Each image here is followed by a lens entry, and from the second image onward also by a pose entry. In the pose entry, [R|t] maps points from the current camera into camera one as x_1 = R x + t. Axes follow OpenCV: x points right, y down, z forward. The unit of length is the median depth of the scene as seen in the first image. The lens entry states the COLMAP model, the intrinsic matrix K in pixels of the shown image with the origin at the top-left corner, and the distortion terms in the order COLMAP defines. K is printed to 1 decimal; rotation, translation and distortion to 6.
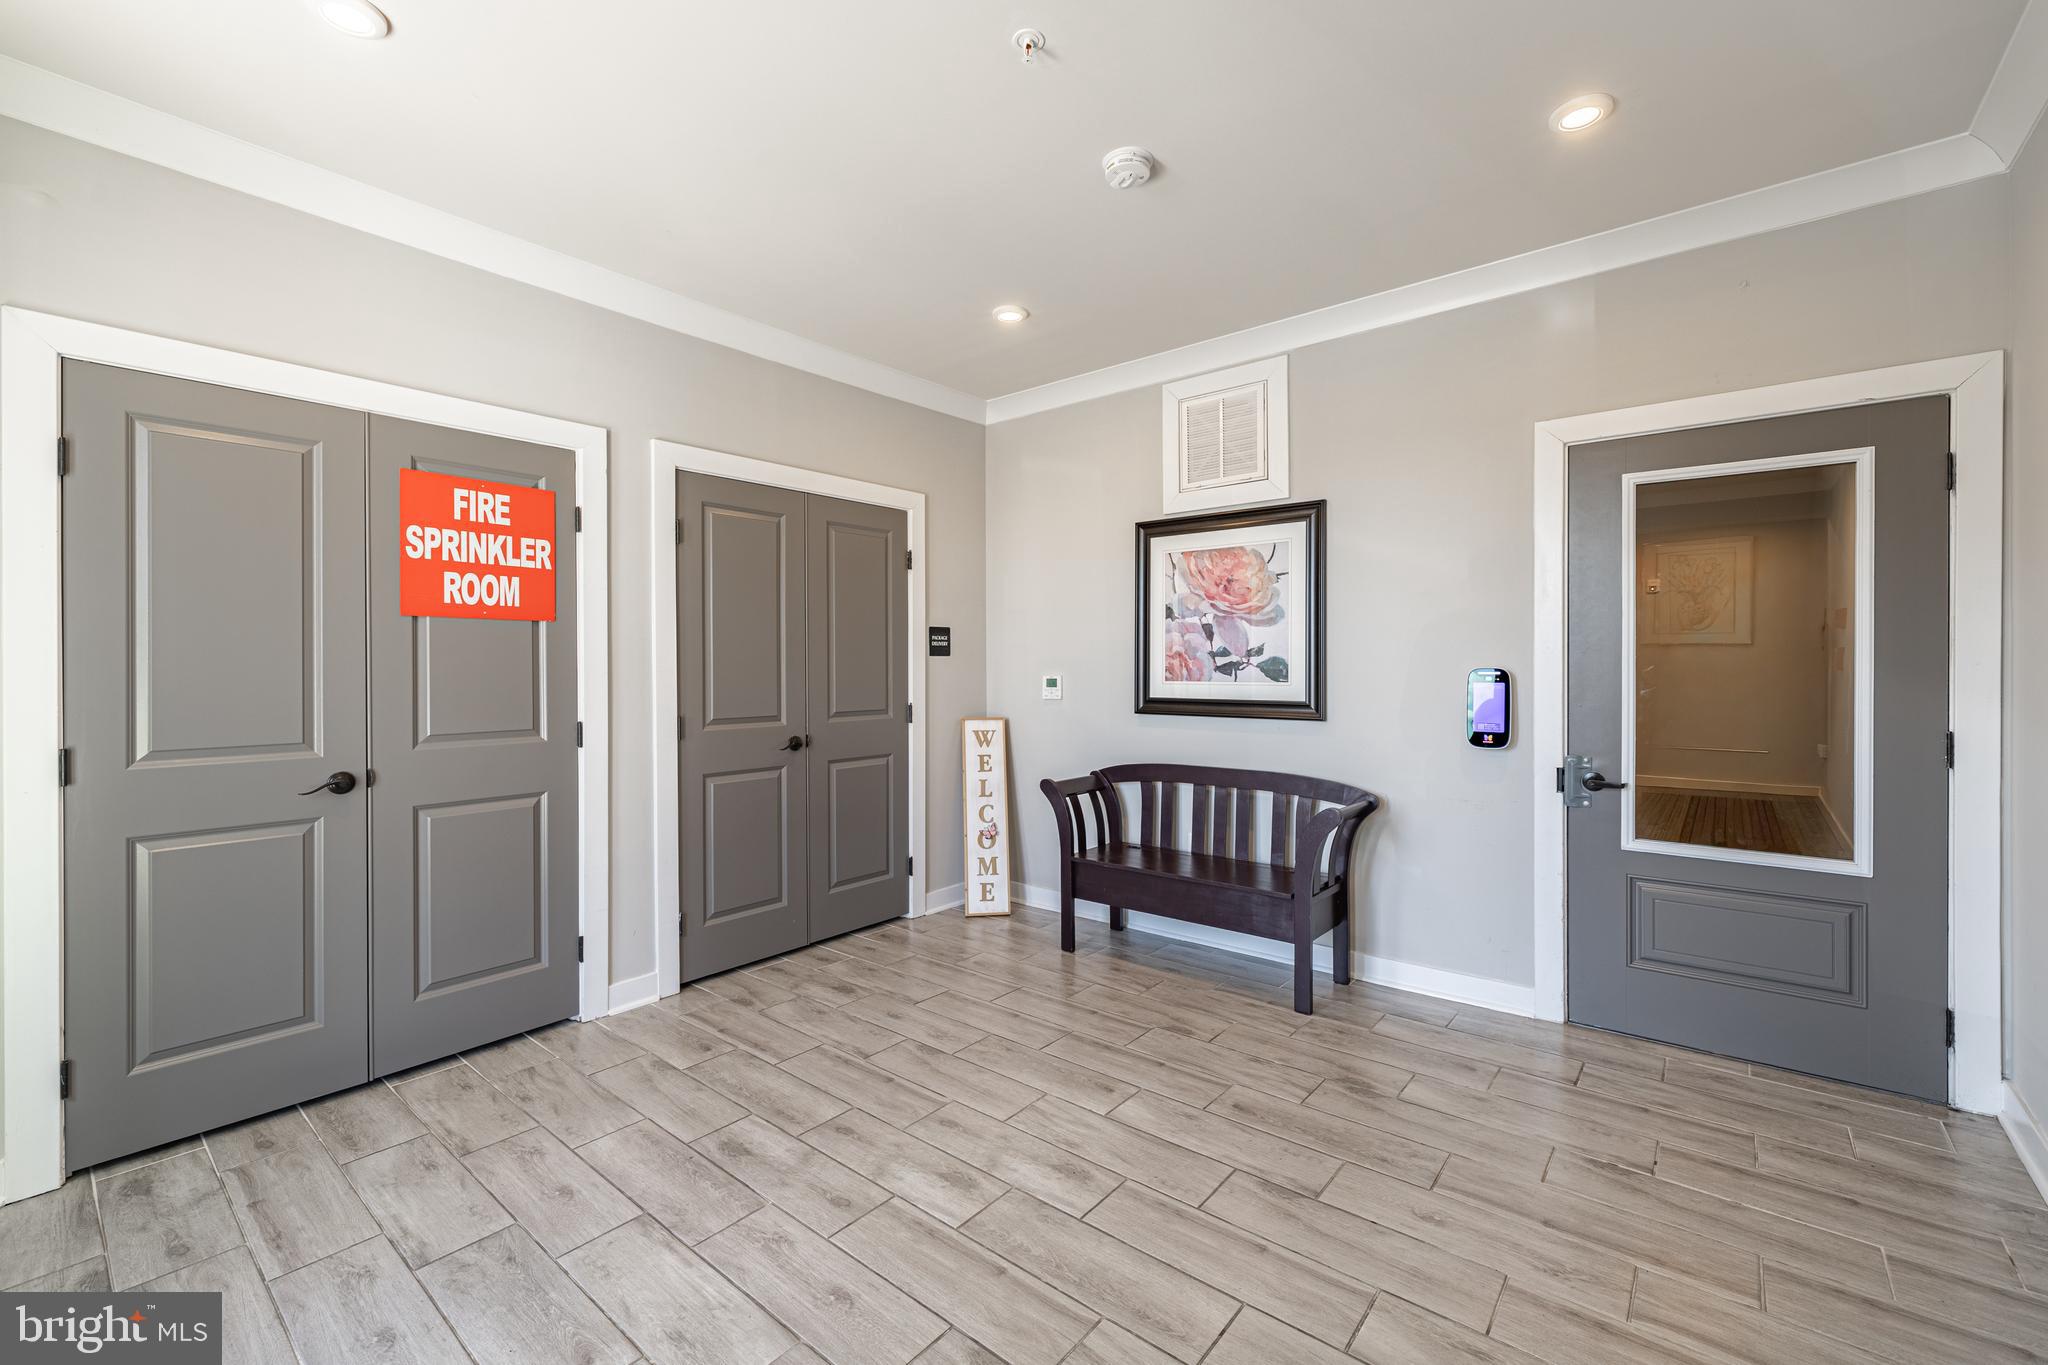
lens RADIAL K [[854.7, 0, 1024.2], [0, 854.7, 667.6], [0, 0, 1]] dist [0.001229, 0.000334]
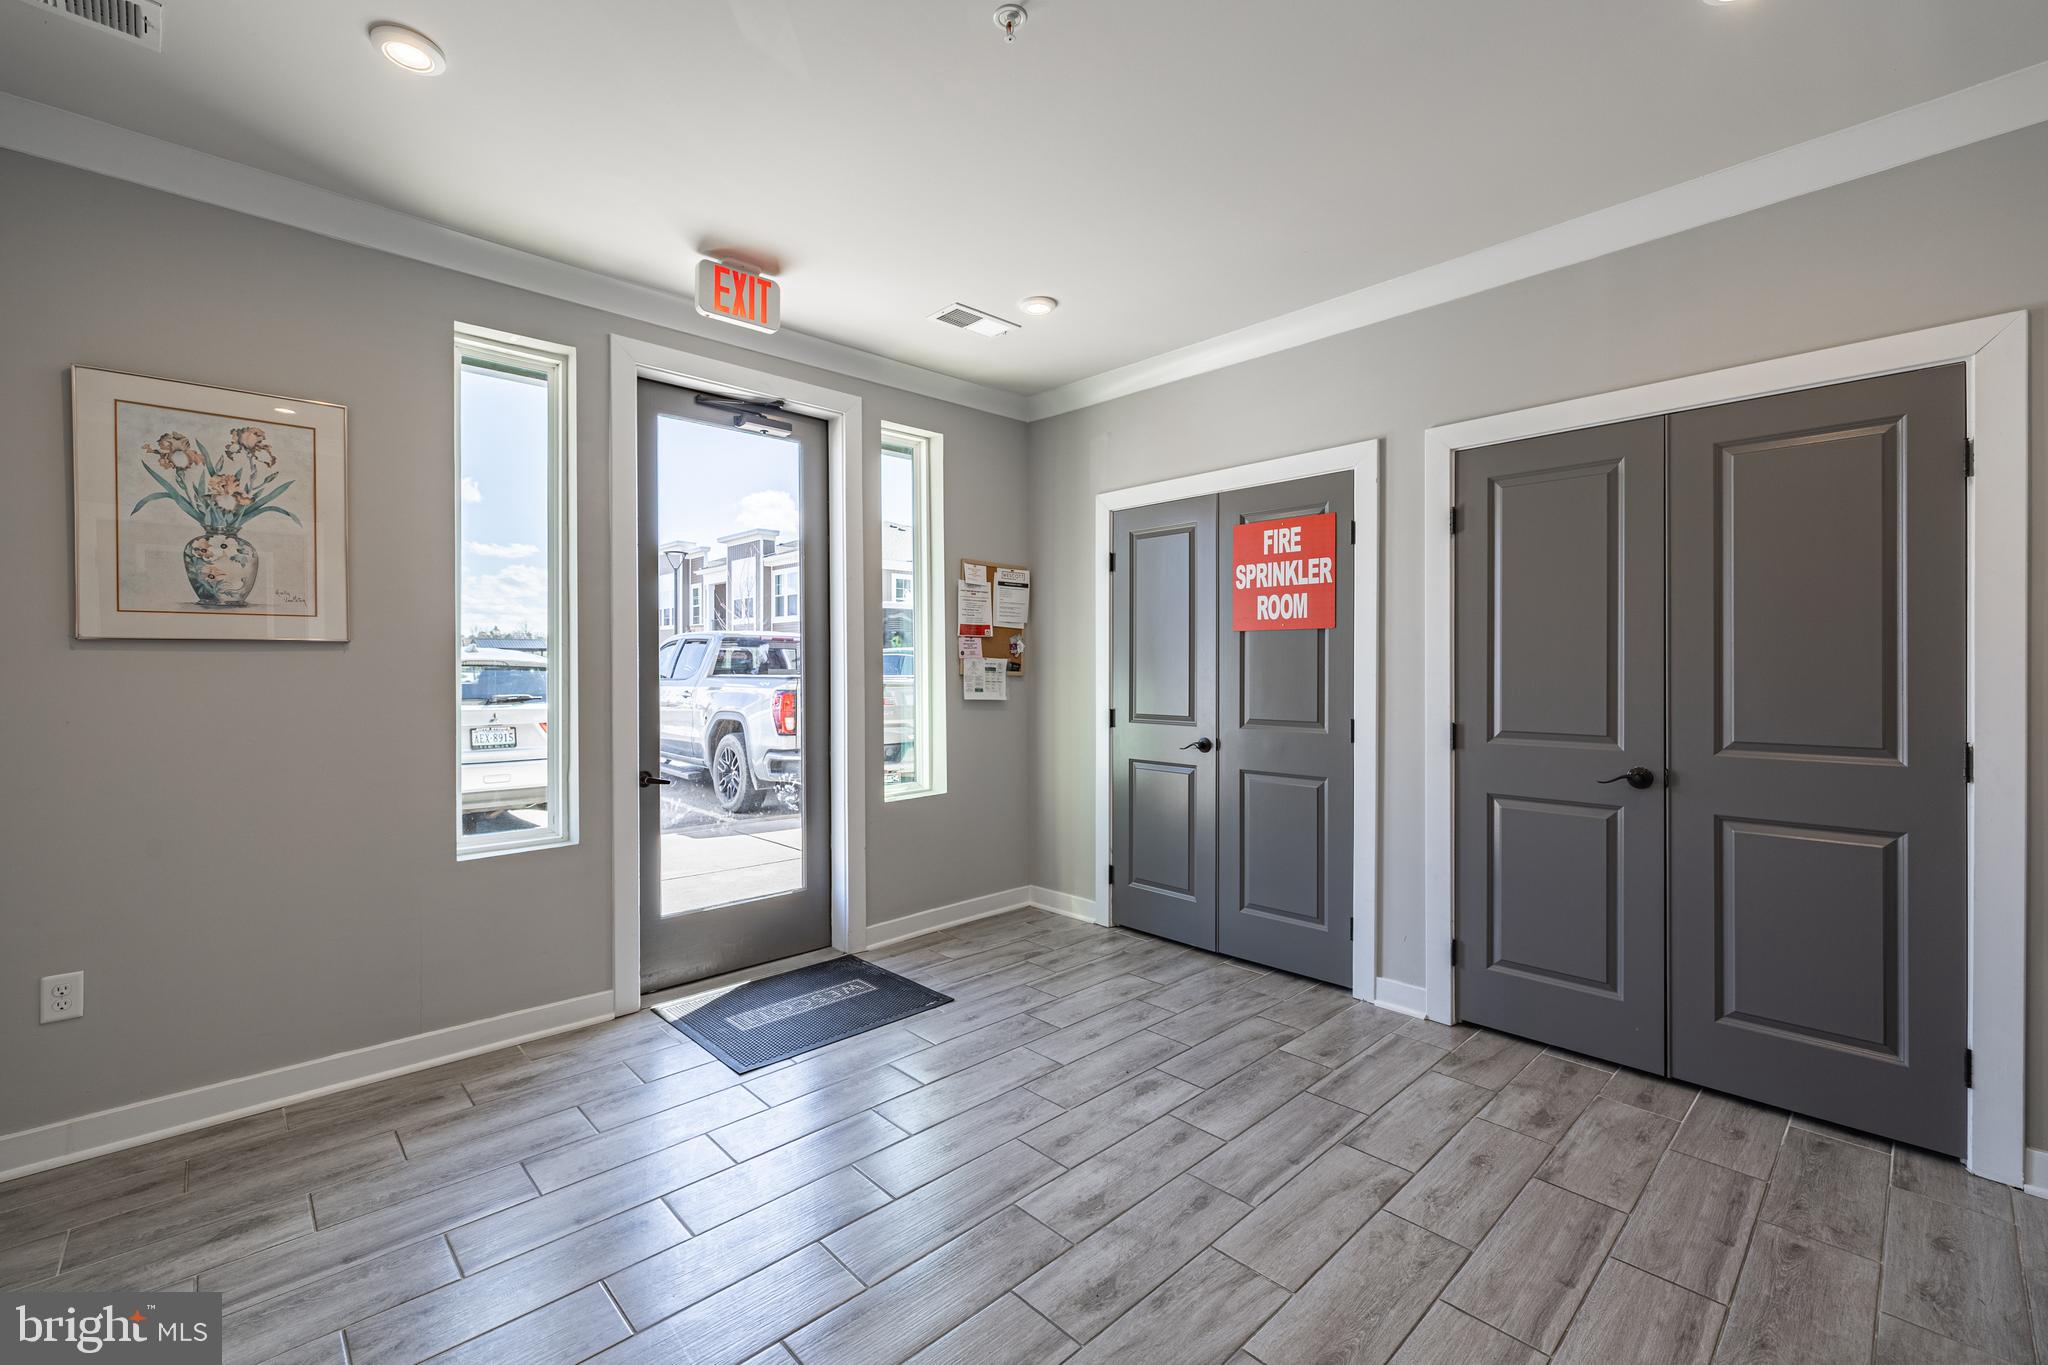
lens RADIAL K [[854.7, 0, 1024.2], [0, 854.7, 667.6], [0, 0, 1]] dist [0.001229, 0.000334]
pose [[-0.119410, 0.003492, -0.992839, 0.644484], [-0.000907, 0.999993, 0.003627, -0.005869], [0.992845, 0.001334, -0.119406, 0.761161]]
